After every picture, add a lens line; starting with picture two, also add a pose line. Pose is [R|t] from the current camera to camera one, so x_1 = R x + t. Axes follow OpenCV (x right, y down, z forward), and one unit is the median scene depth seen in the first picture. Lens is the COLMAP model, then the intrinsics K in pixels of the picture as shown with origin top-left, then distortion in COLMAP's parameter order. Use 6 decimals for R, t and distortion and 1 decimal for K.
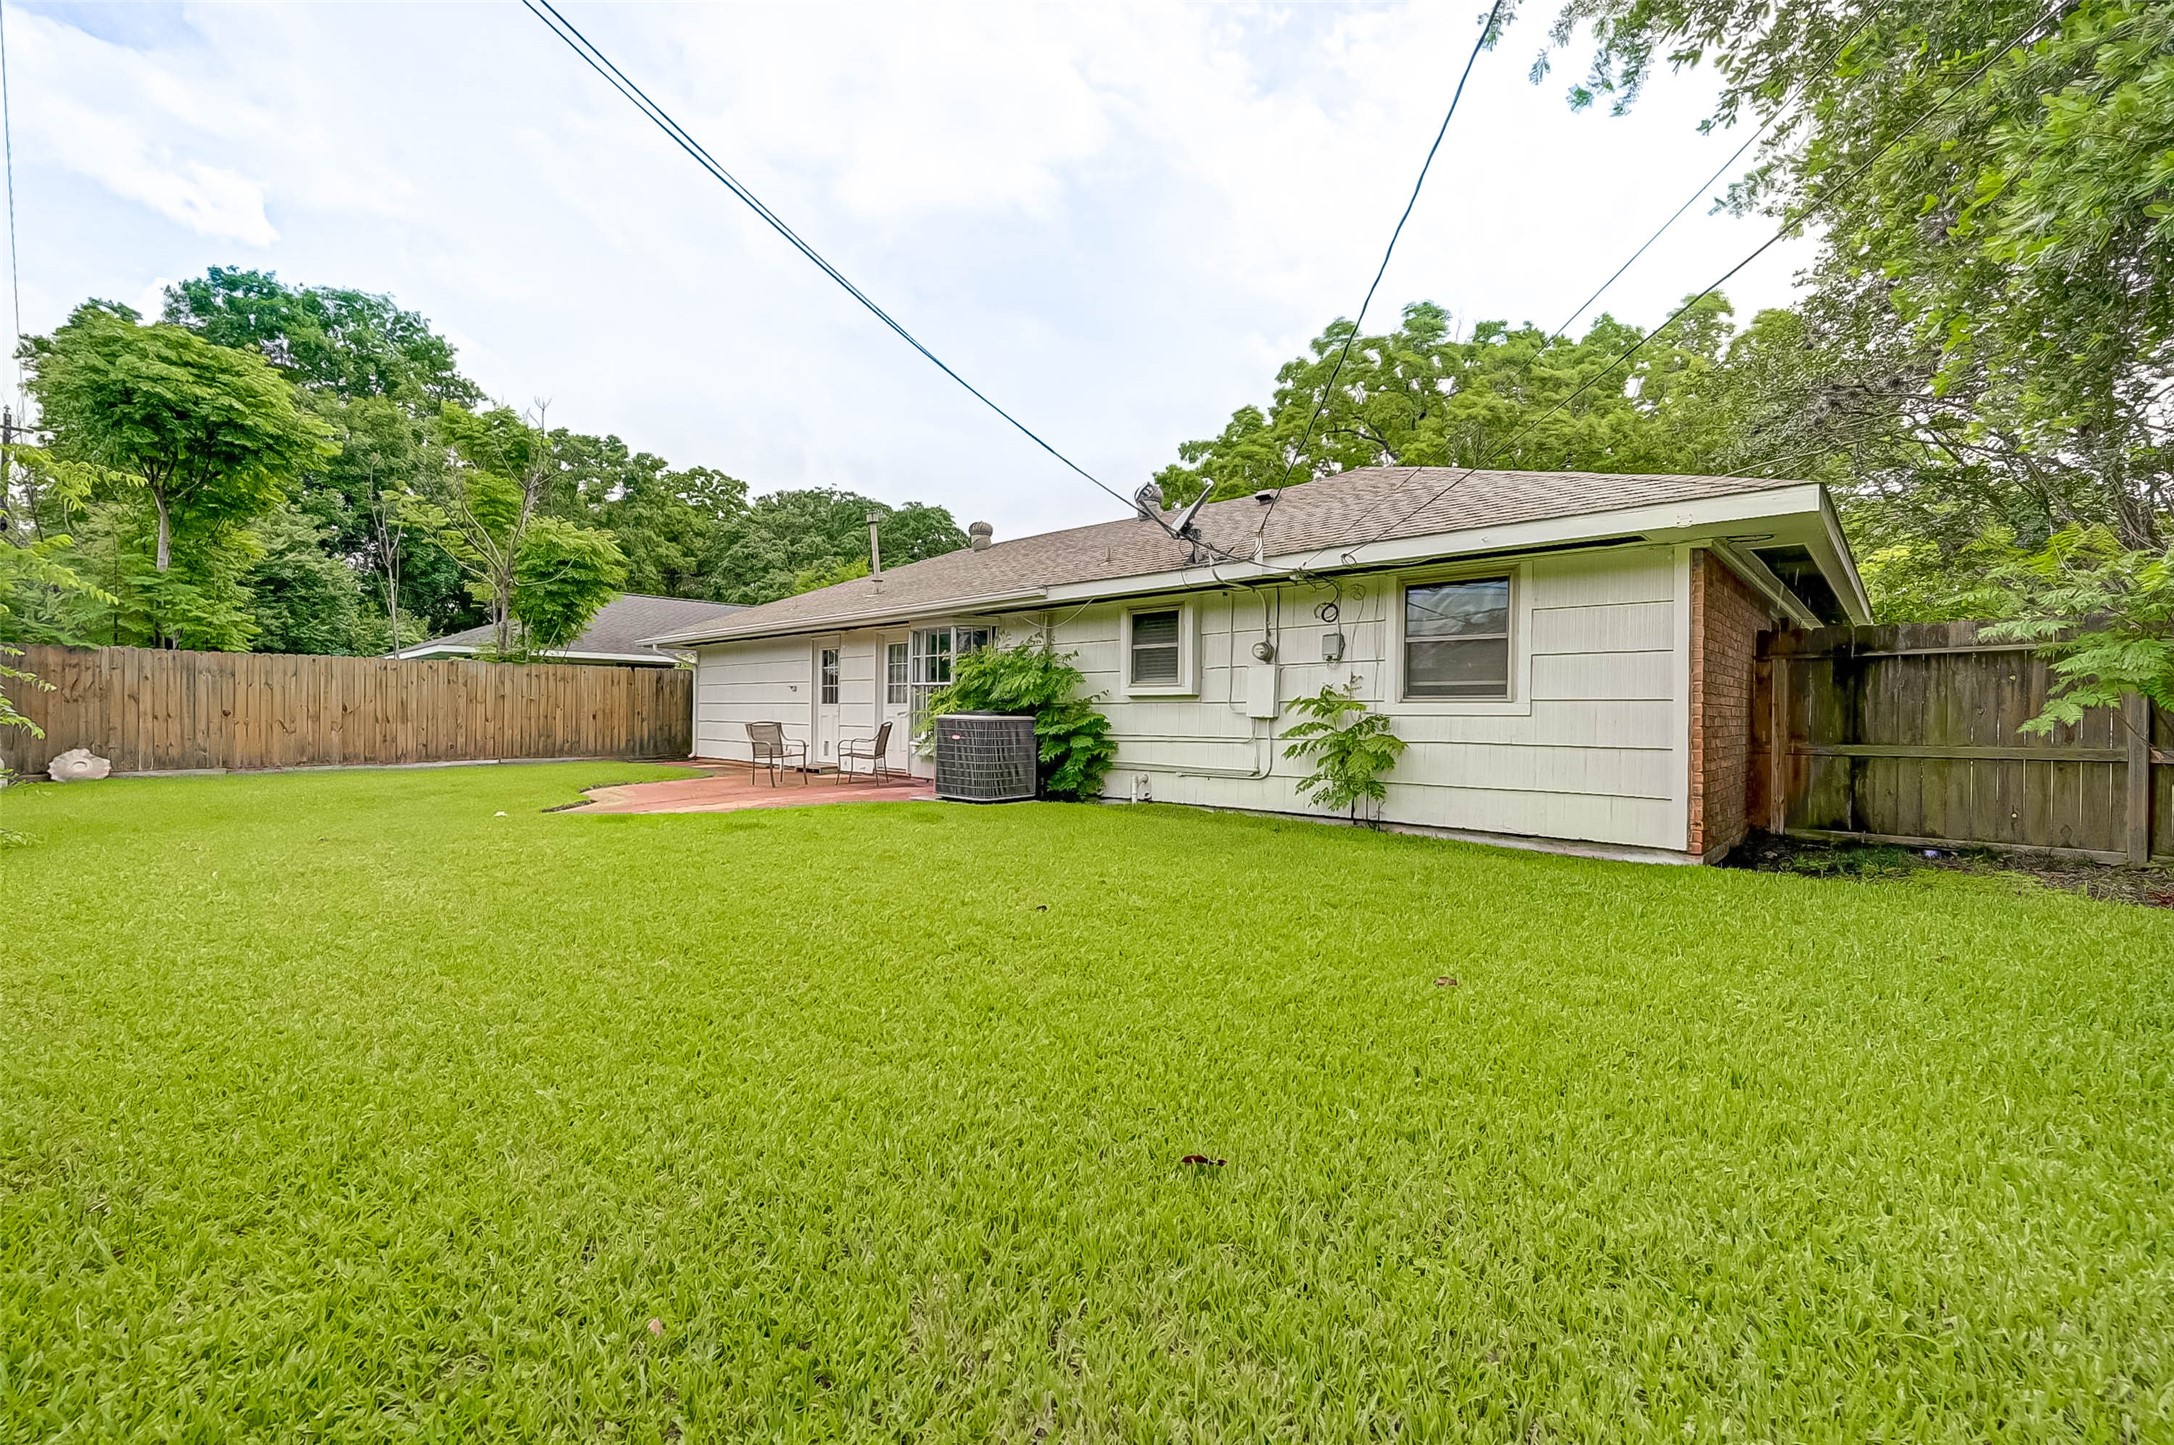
lens RADIAL K [[873.0, 0, 1072.8], [0, 873.0, 726.5], [0, 0, 1]] dist [-0.000252, -0.000065]
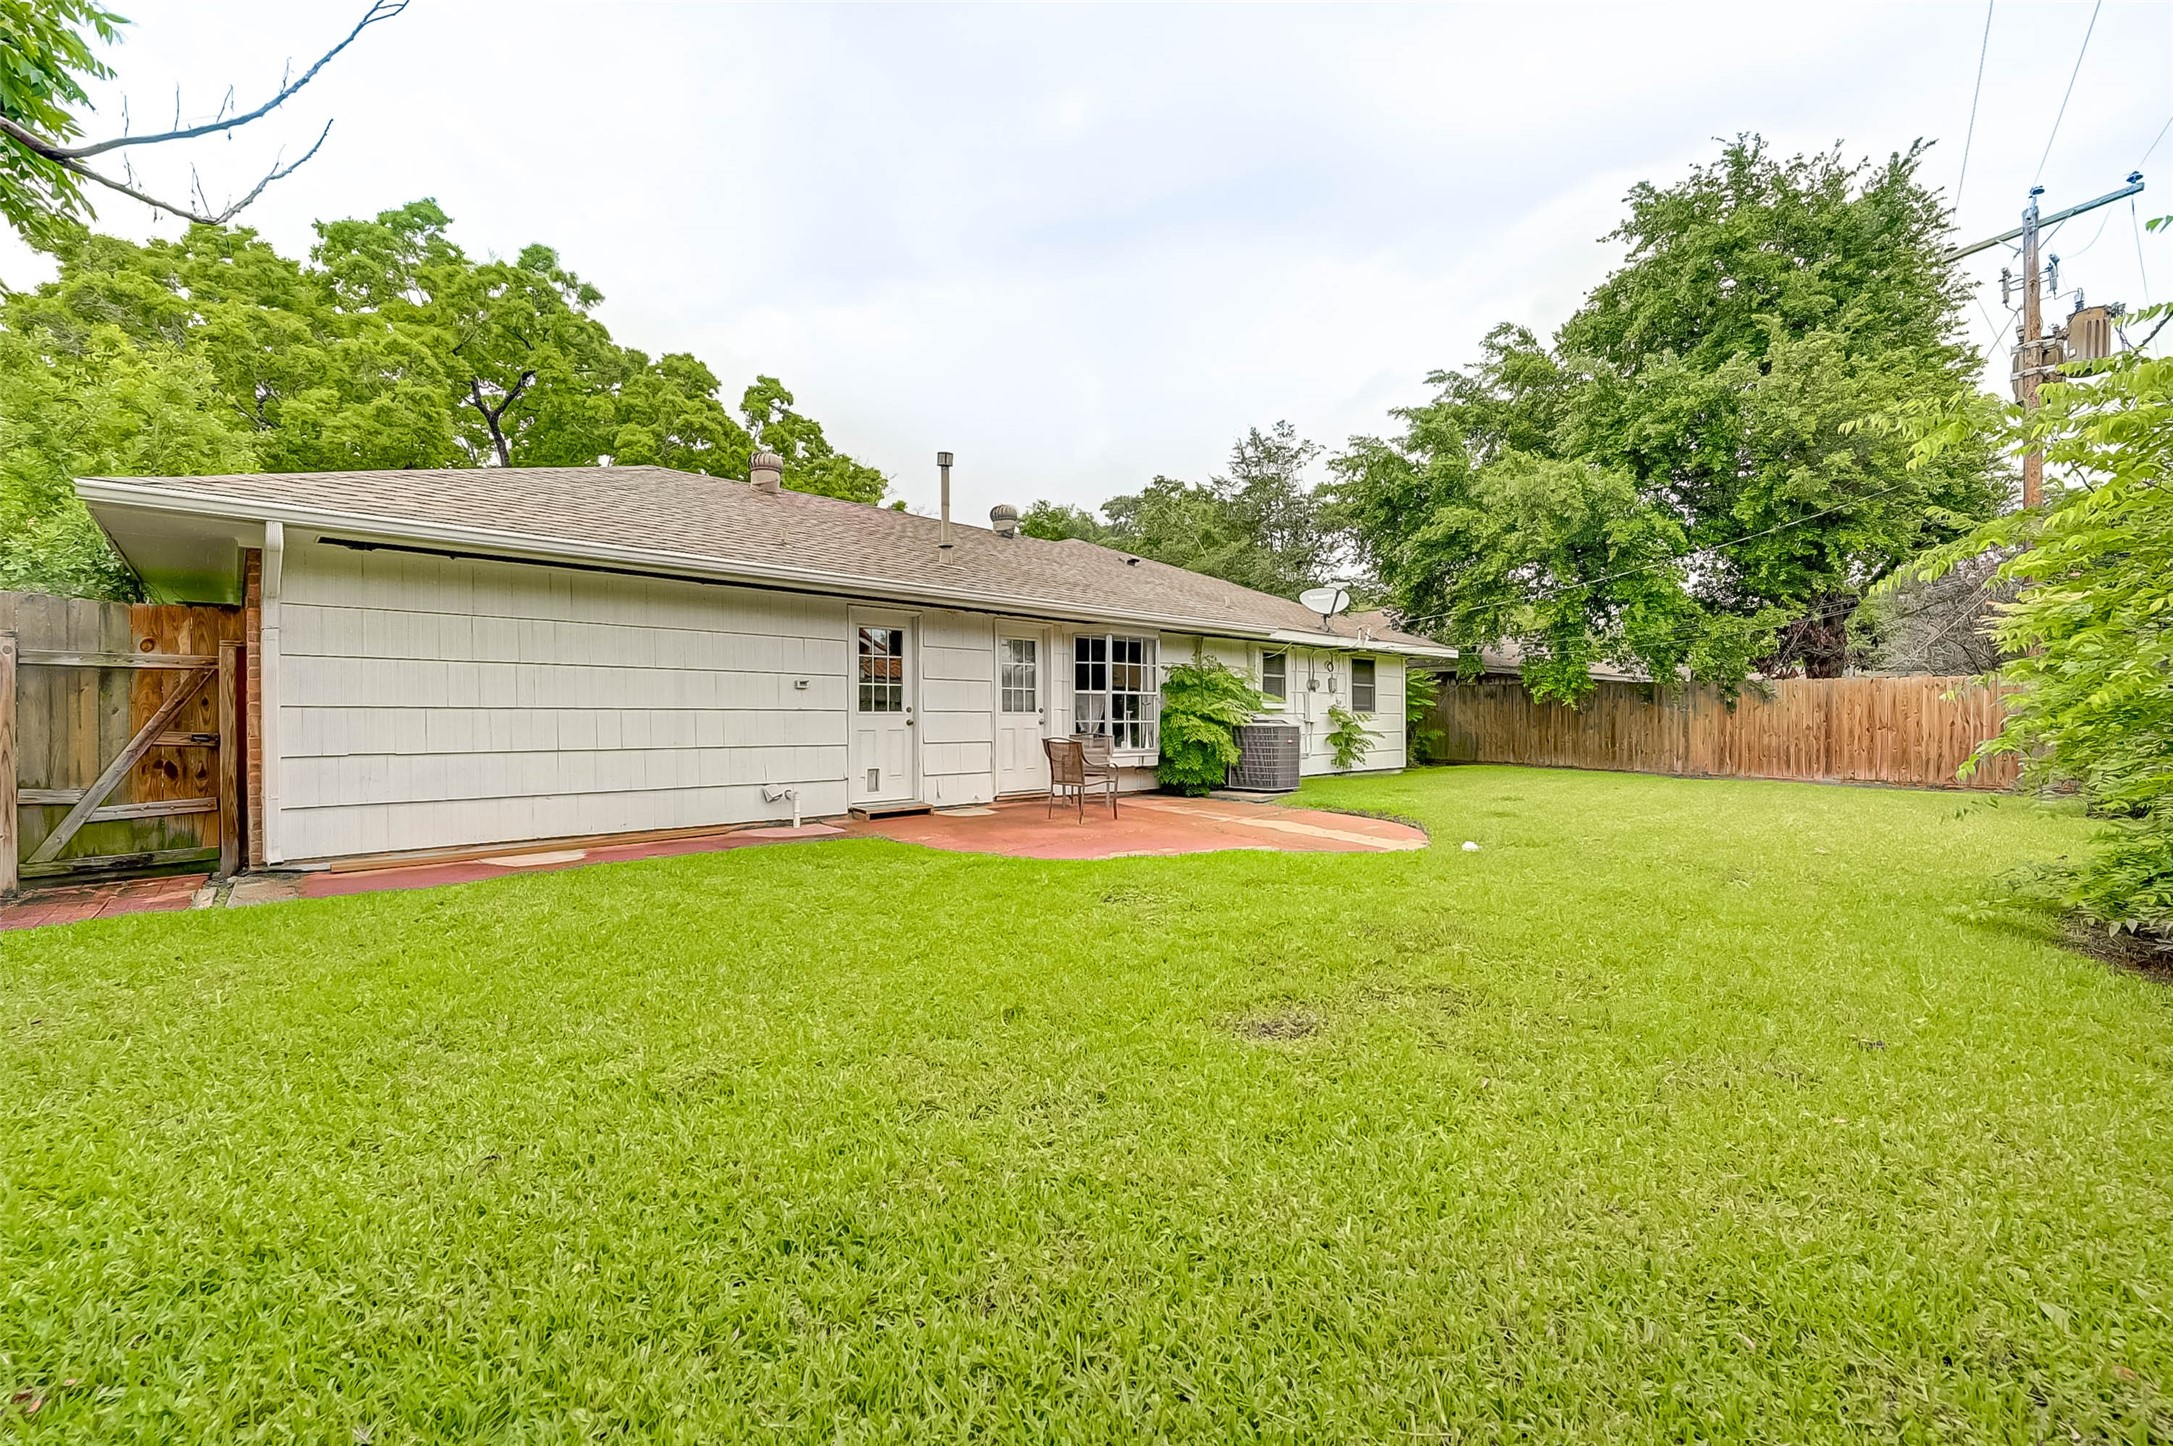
lens RADIAL K [[872.6, 0, 1072.3], [0, 872.6, 727.0], [0, 0, 1]] dist [-0.000252, -0.000065]
pose [[0.071864, -0.001493, 0.997413, -1.106612], [0.033132, 0.999451, -0.000891, -0.009907], [-0.996864, 0.033110, 0.071874, 0.944077]]
